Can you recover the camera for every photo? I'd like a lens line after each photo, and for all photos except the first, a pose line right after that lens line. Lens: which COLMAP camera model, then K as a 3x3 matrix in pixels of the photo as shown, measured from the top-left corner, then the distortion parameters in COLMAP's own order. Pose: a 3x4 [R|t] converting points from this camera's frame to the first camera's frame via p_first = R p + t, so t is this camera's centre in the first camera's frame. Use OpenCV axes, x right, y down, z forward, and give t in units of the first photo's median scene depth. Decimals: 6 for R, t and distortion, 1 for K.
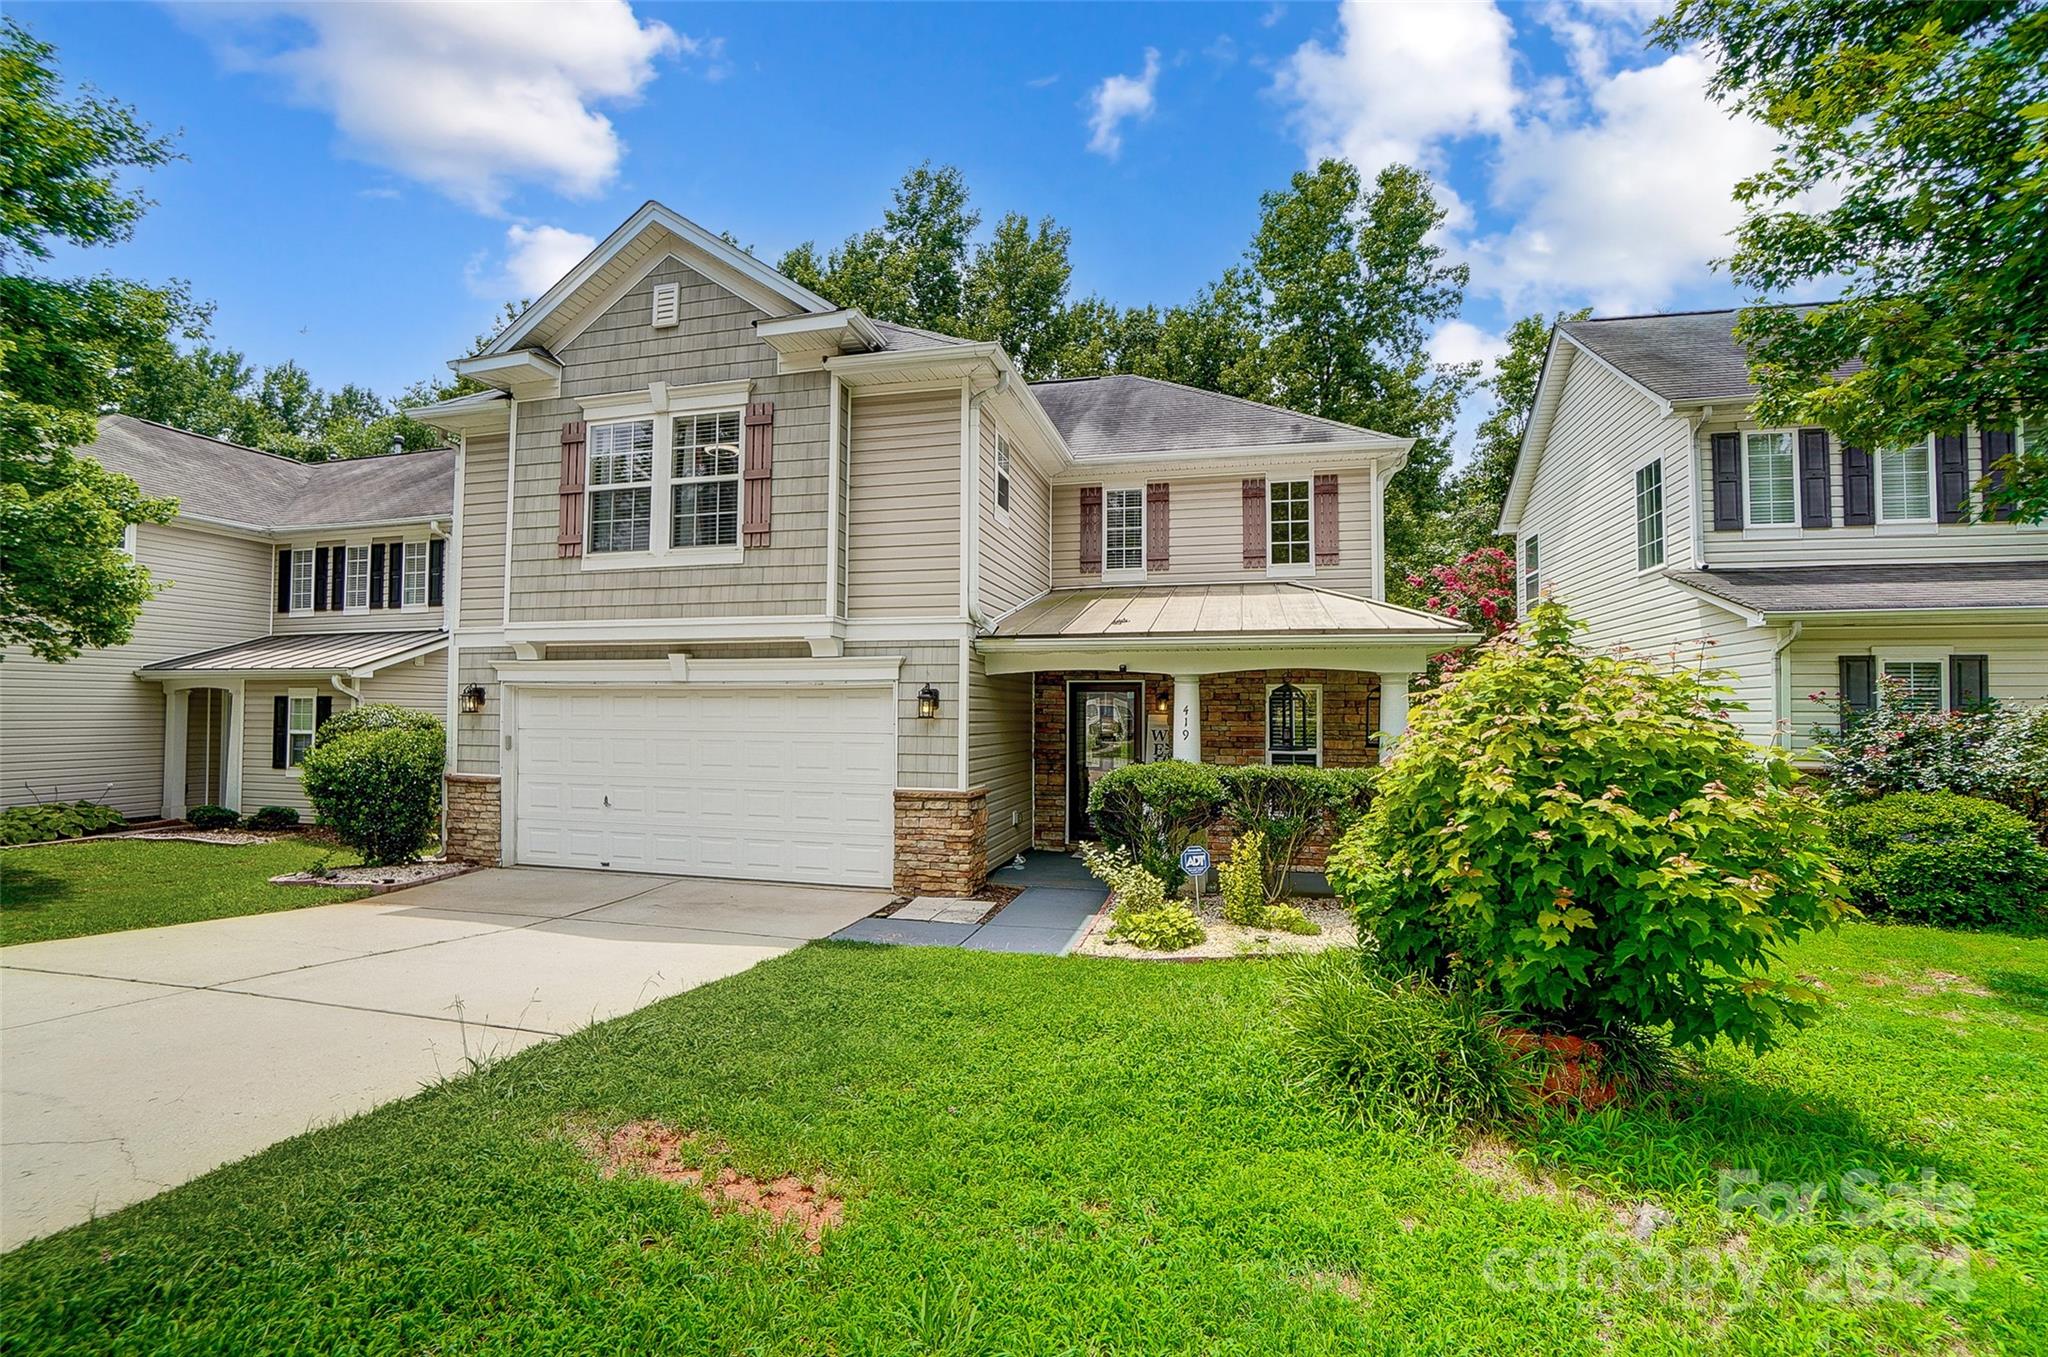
lens RADIAL K [[903.8, 0, 1008.1], [0, 903.8, 680.7], [0, 0, 1]] dist [-0.055408, 0.023022]
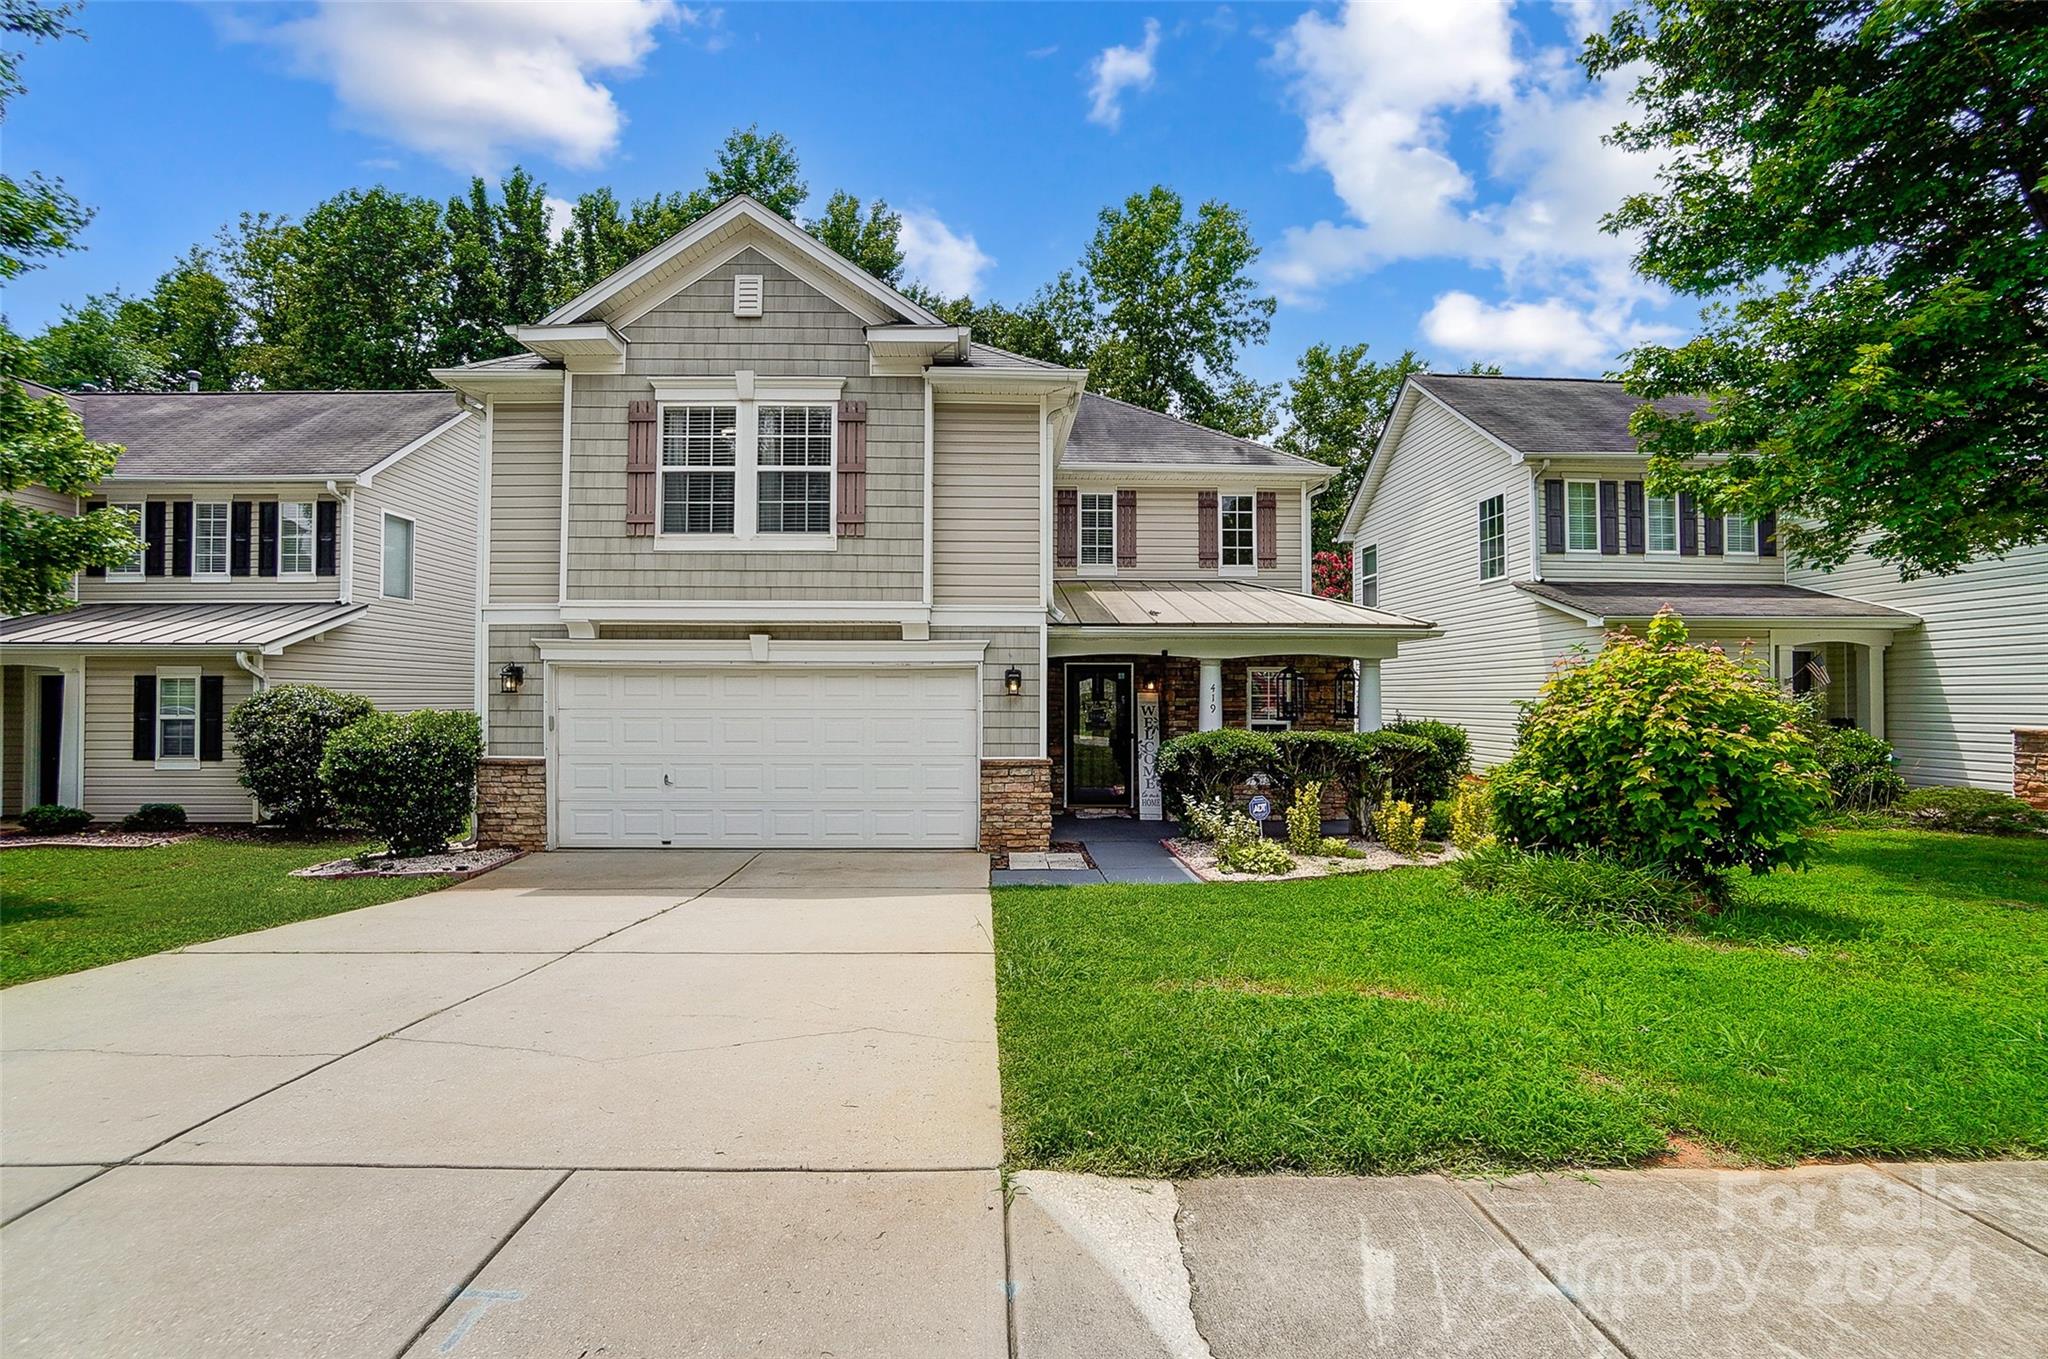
lens RADIAL K [[908.4, 0, 1025.9], [0, 908.4, 675.3], [0, 0, 1]] dist [-0.037401, 0.000479]
pose [[0.961416, 0.002872, 0.275085, -0.335570], [-0.006410, 0.999908, 0.011964, 0.002167], [-0.275025, -0.013266, 0.961346, -0.086087]]
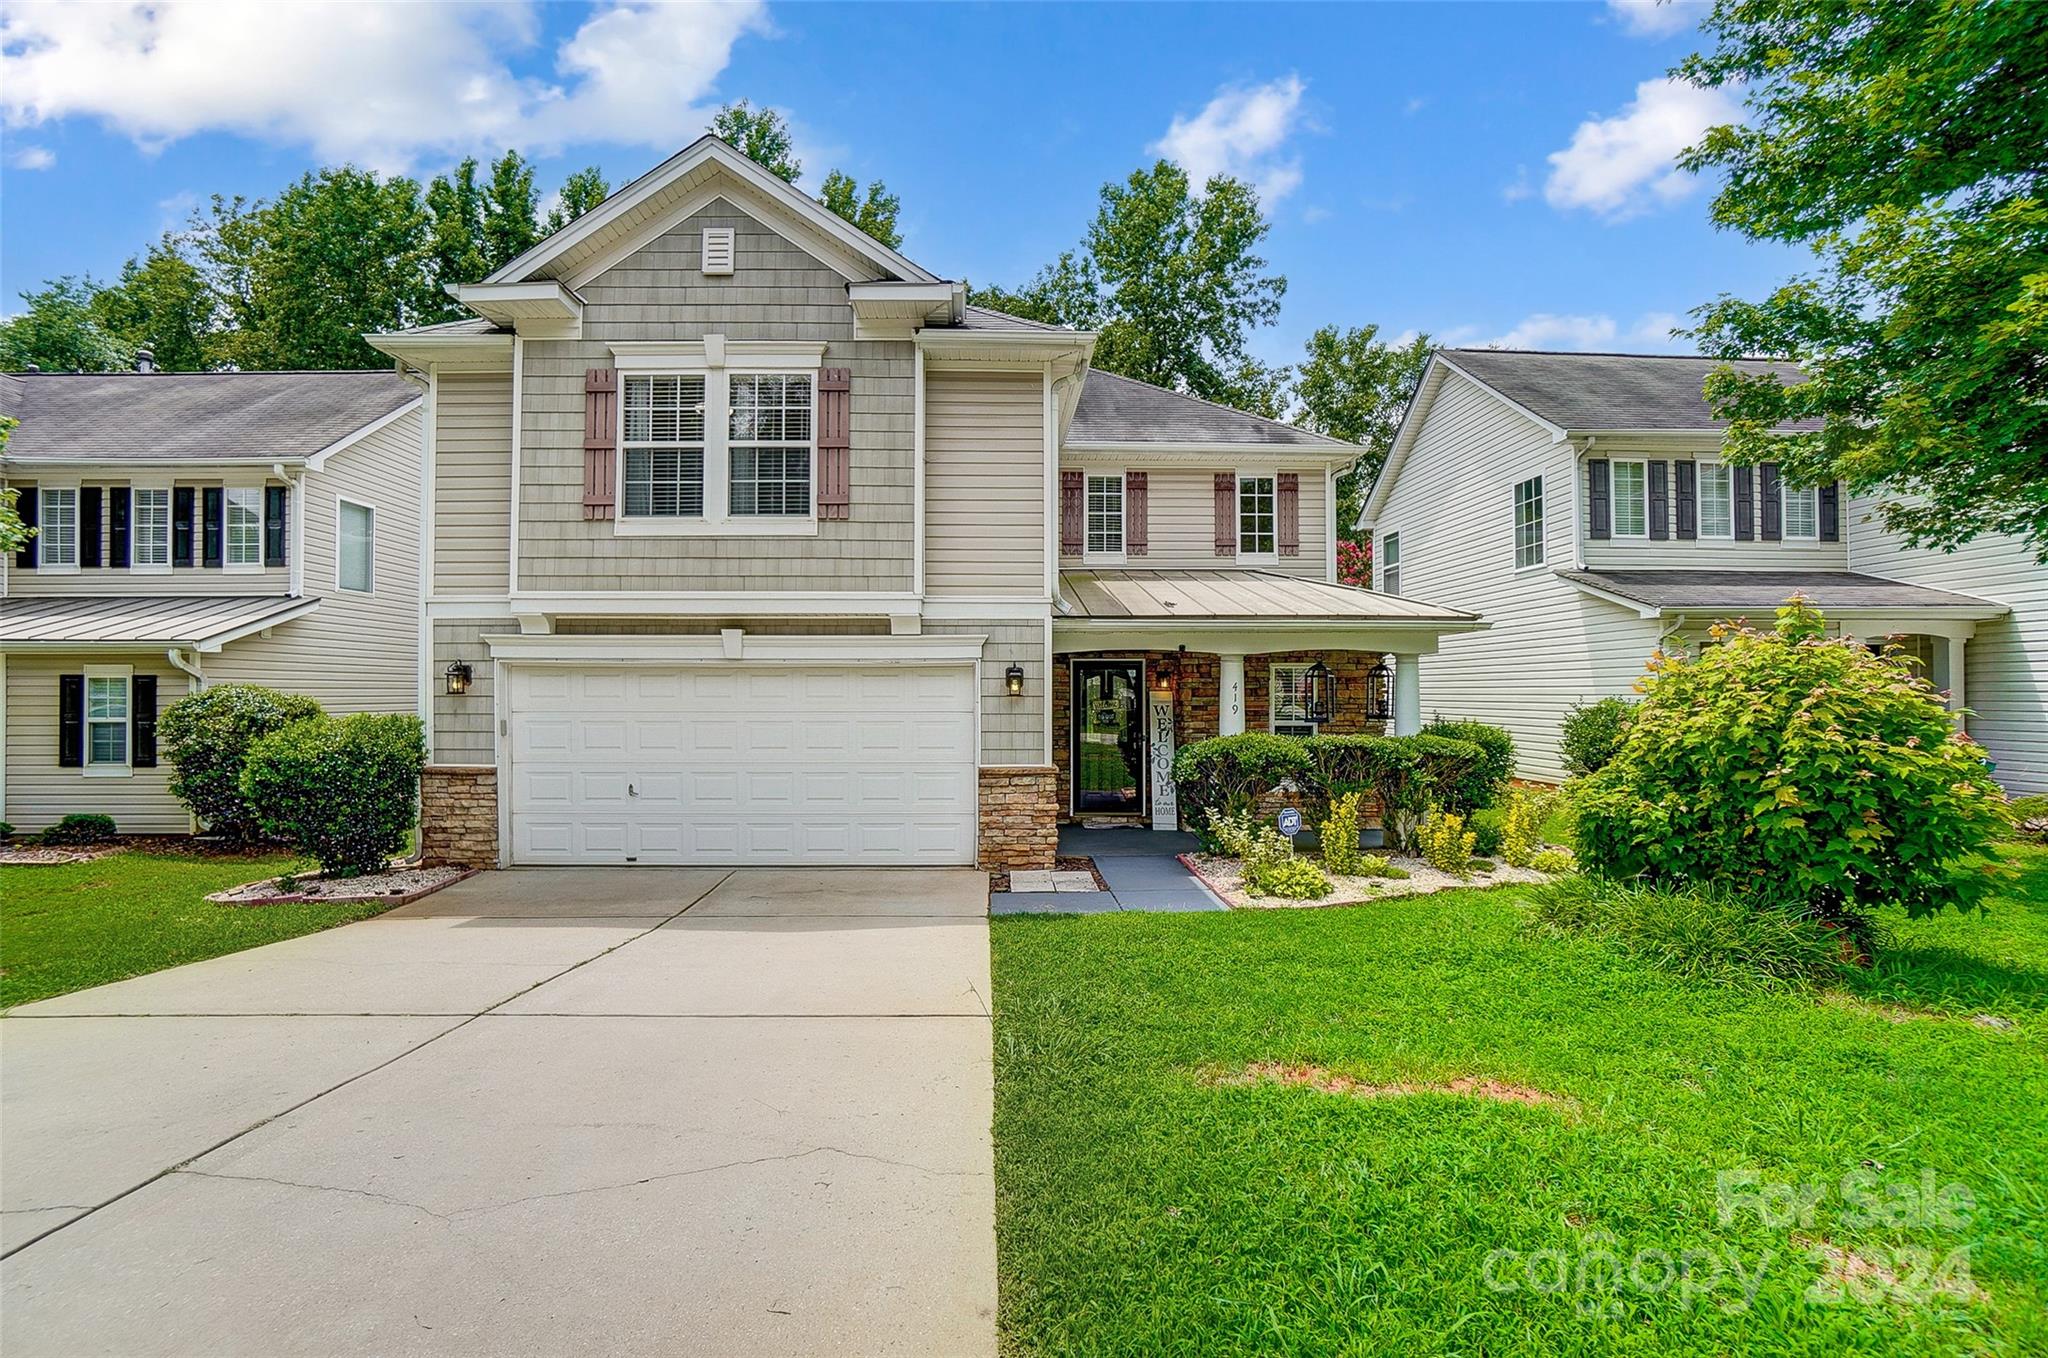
lens RADIAL K [[919.7, 0, 1023.1], [0, 919.7, 675.1], [0, 0, 1]] dist [-0.042276, 0.008574]
pose [[0.962661, -0.001052, 0.270708, -0.312237], [-0.004025, 0.999826, 0.018199, -0.000675], [-0.270680, -0.018609, 0.962489, 0.000128]]
